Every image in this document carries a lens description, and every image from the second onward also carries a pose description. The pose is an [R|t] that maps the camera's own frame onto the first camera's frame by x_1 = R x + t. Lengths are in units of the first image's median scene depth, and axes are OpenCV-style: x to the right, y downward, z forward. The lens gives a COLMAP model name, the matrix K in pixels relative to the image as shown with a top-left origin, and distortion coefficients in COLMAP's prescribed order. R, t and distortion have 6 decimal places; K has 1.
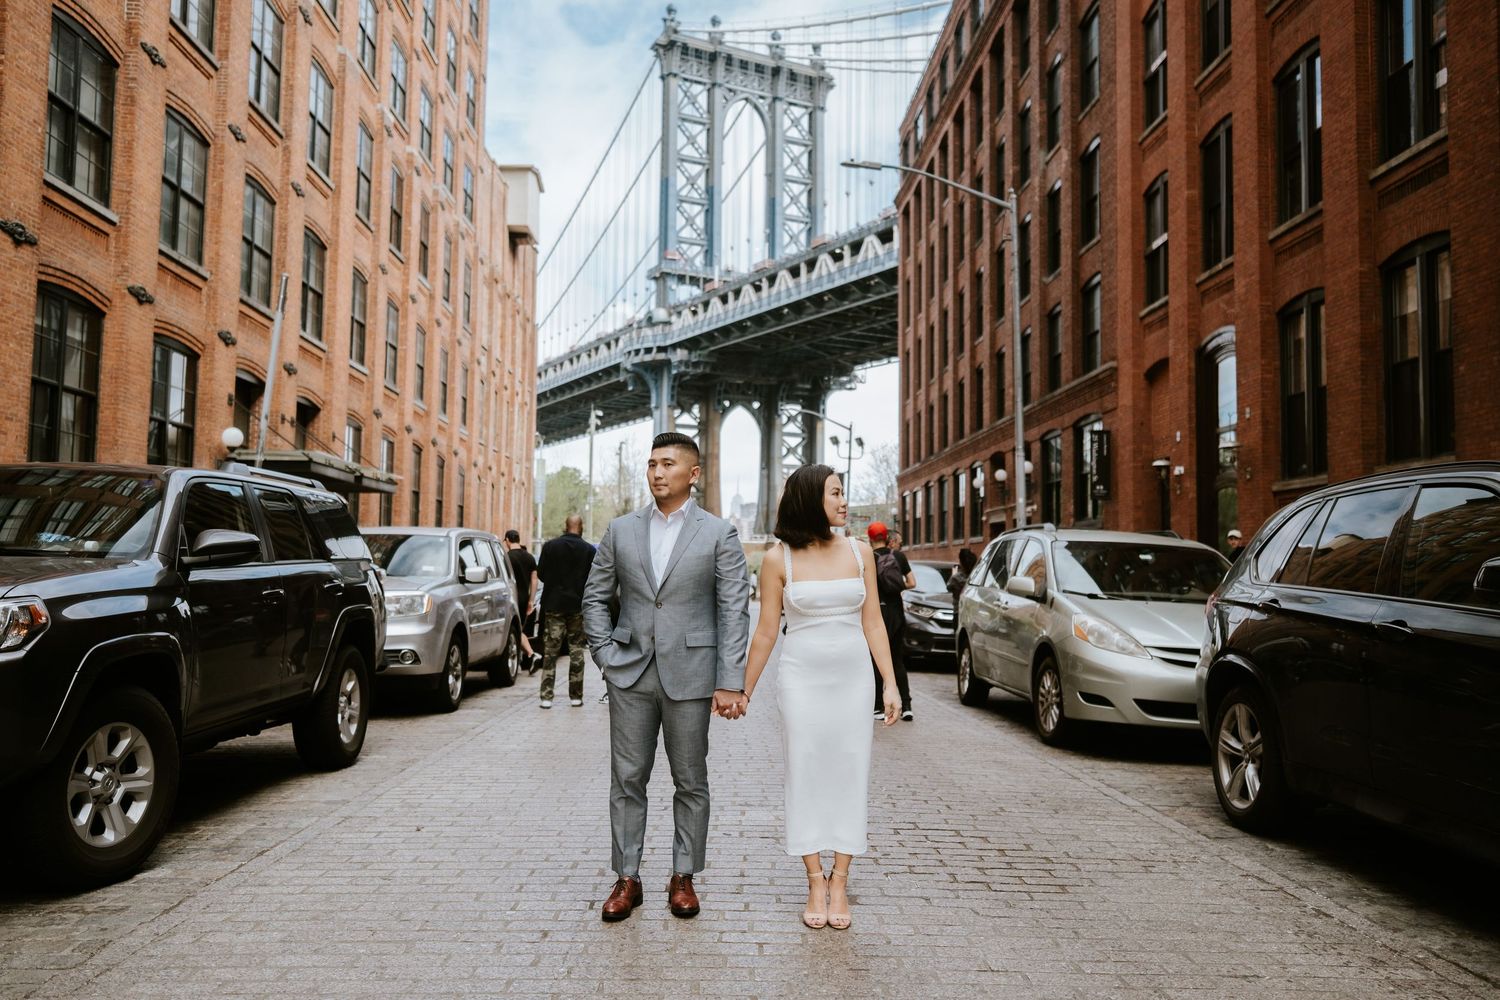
lens RADIAL K [[1177.2, 0, 762.6], [0, 1177.2, 499.6], [0, 0, 1]] dist [0.018004, 0.002054]
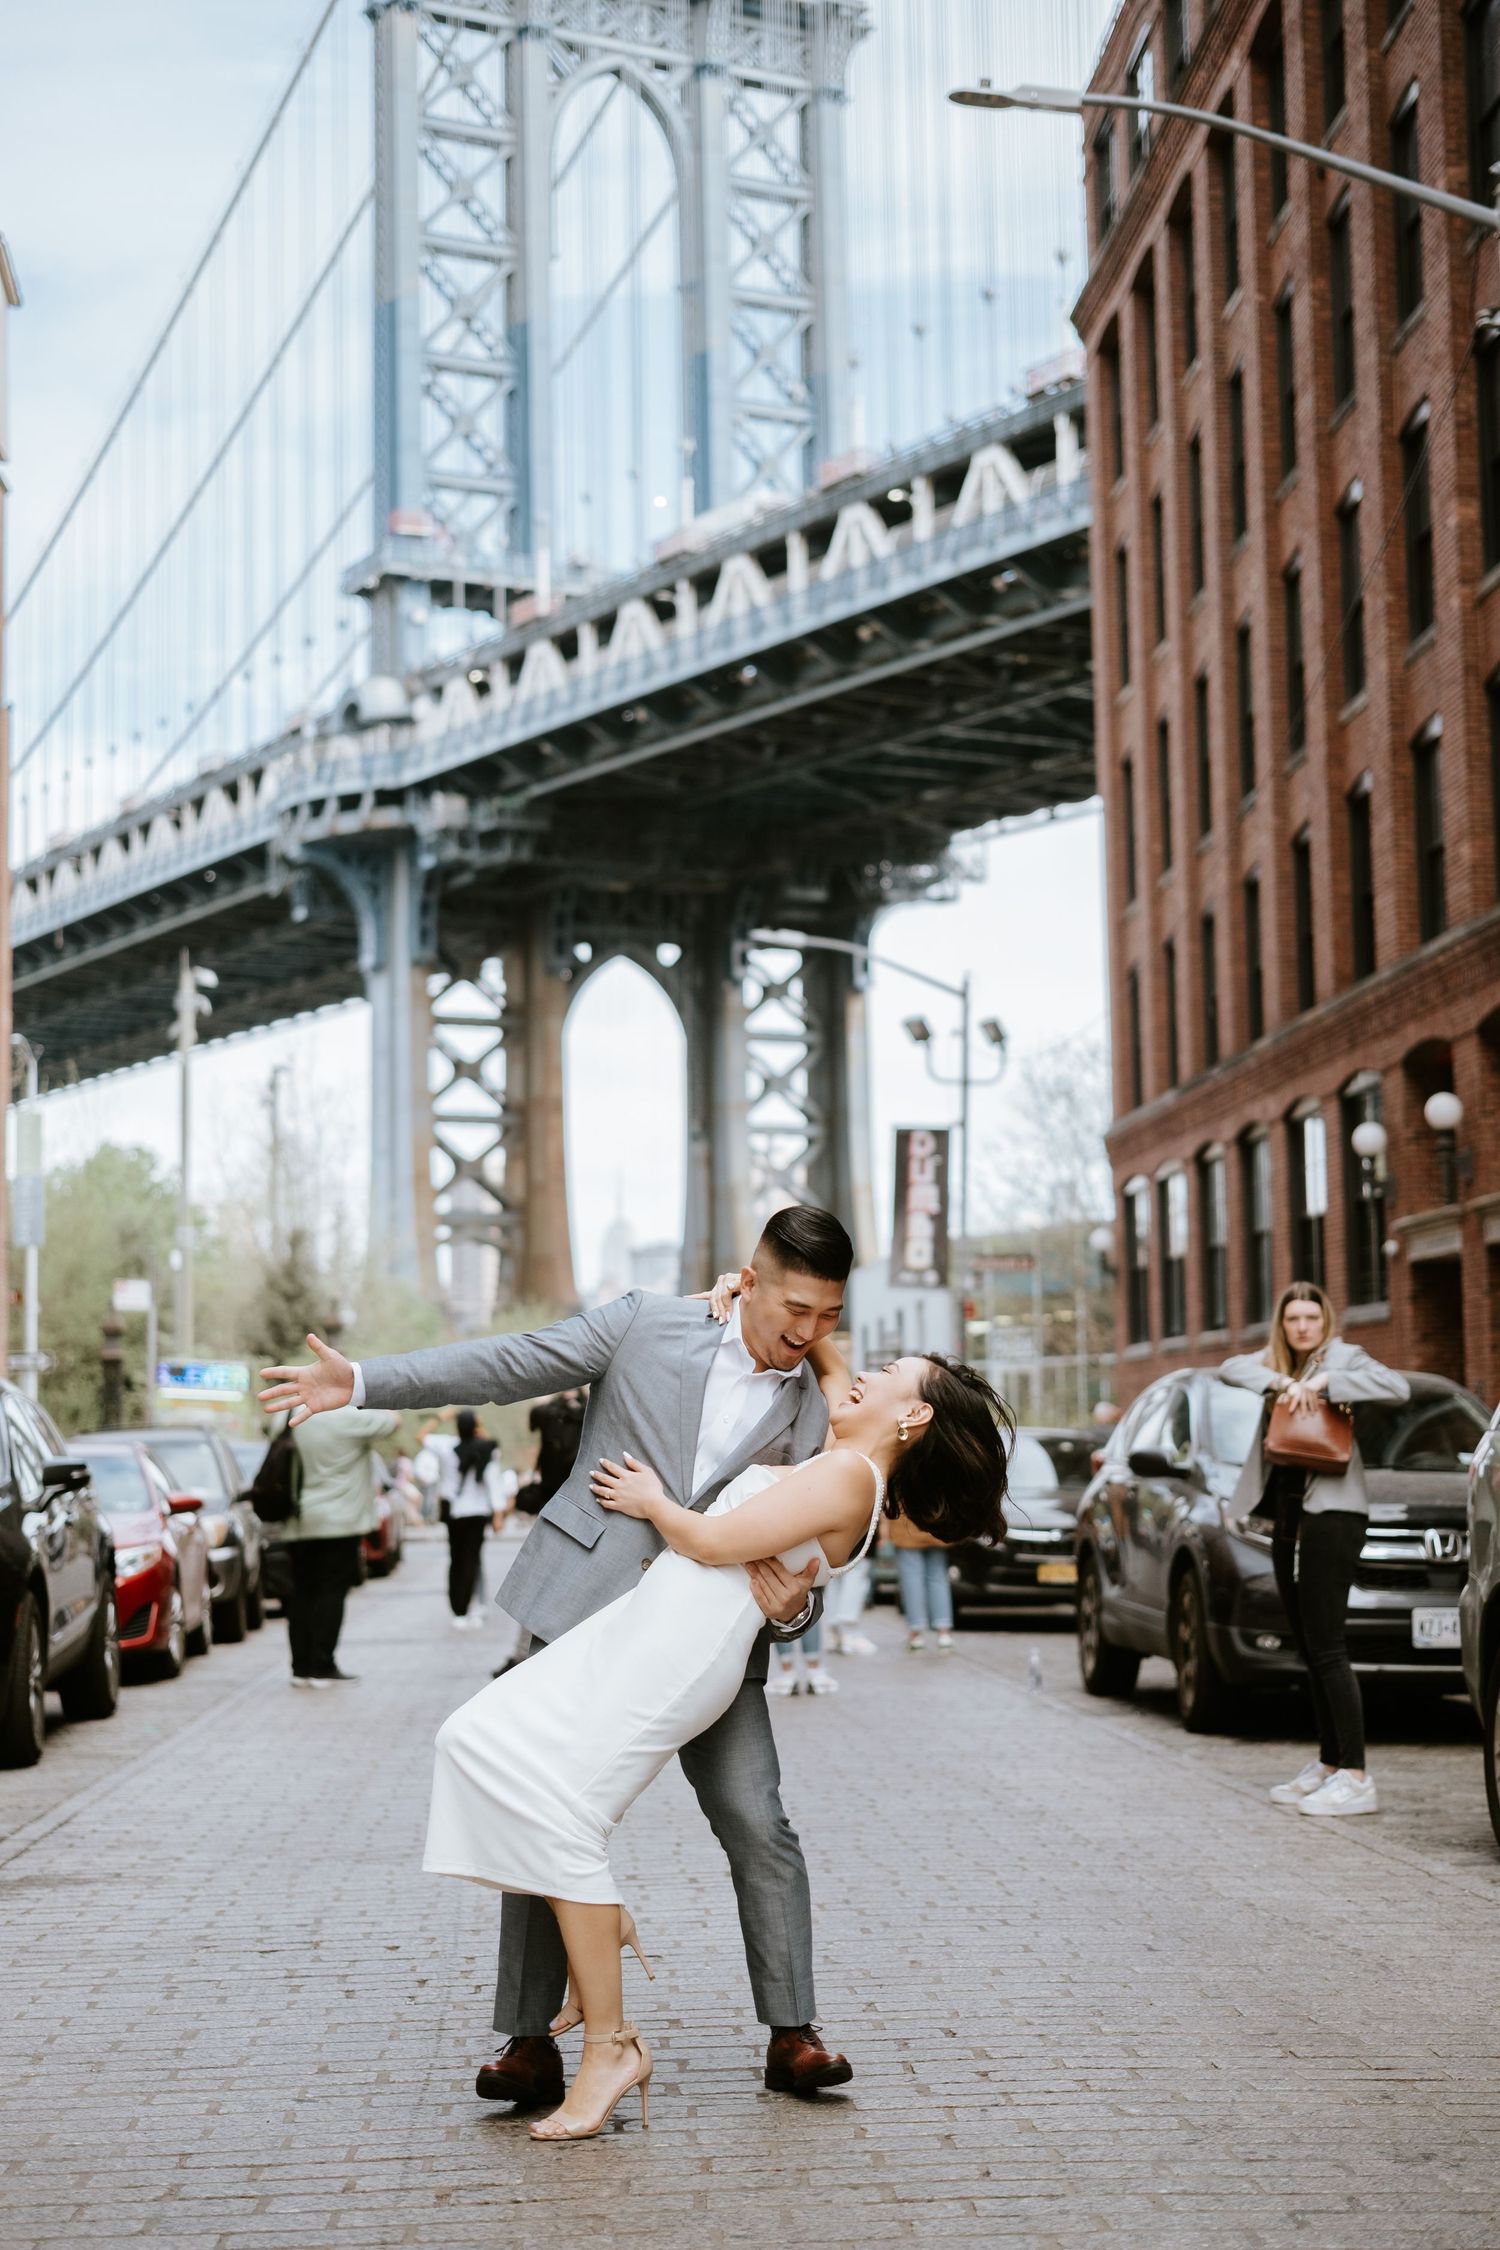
lens RADIAL K [[3228.0, 0, 757.0], [0, 3228.0, 1130.1], [0, 0, 1]] dist [0.007775, 0.000000]
pose [[0.999304, -0.027371, 0.025342, -0.005441], [0.028297, 0.998917, -0.036940, 0.007034], [-0.024304, 0.037632, 0.998996, 0.067545]]
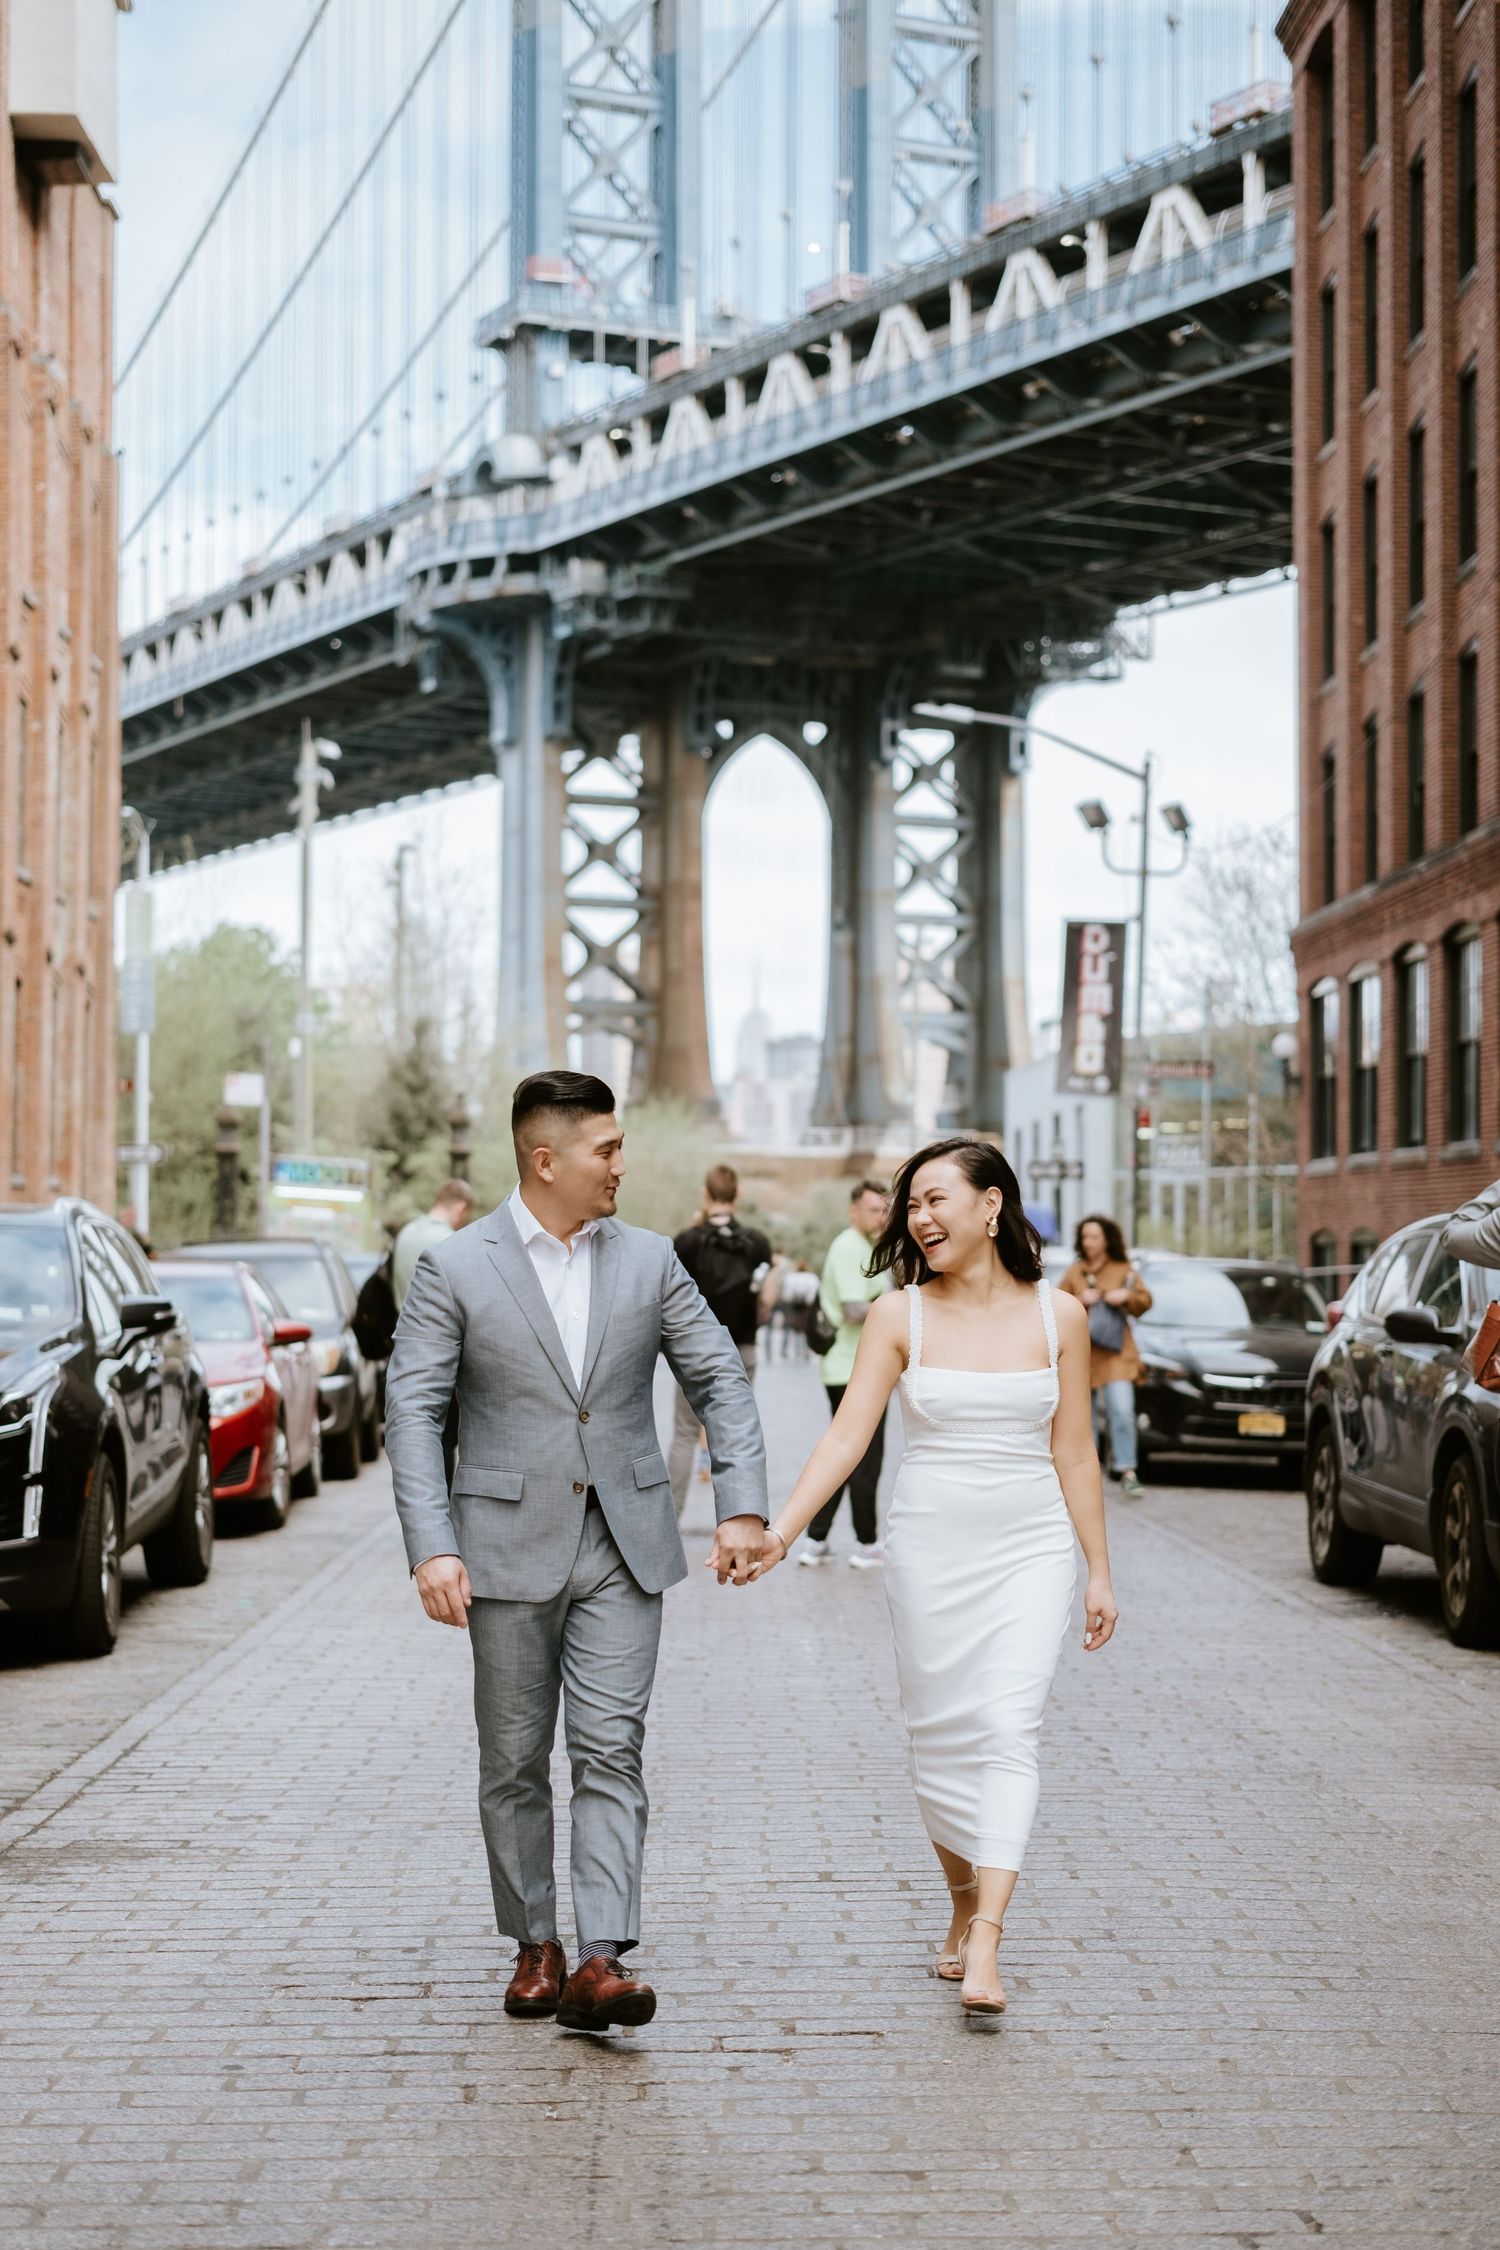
lens RADIAL K [[3228.0, 0, 747.6], [0, 3228.0, 1122.2], [0, 0, 1]] dist [0.007775, 0.000000]
pose [[0.999786, -0.010758, -0.017674, -0.010133], [0.011217, 0.999597, 0.026086, 0.004461], [0.017386, -0.026279, 0.999503, 0.112969]]
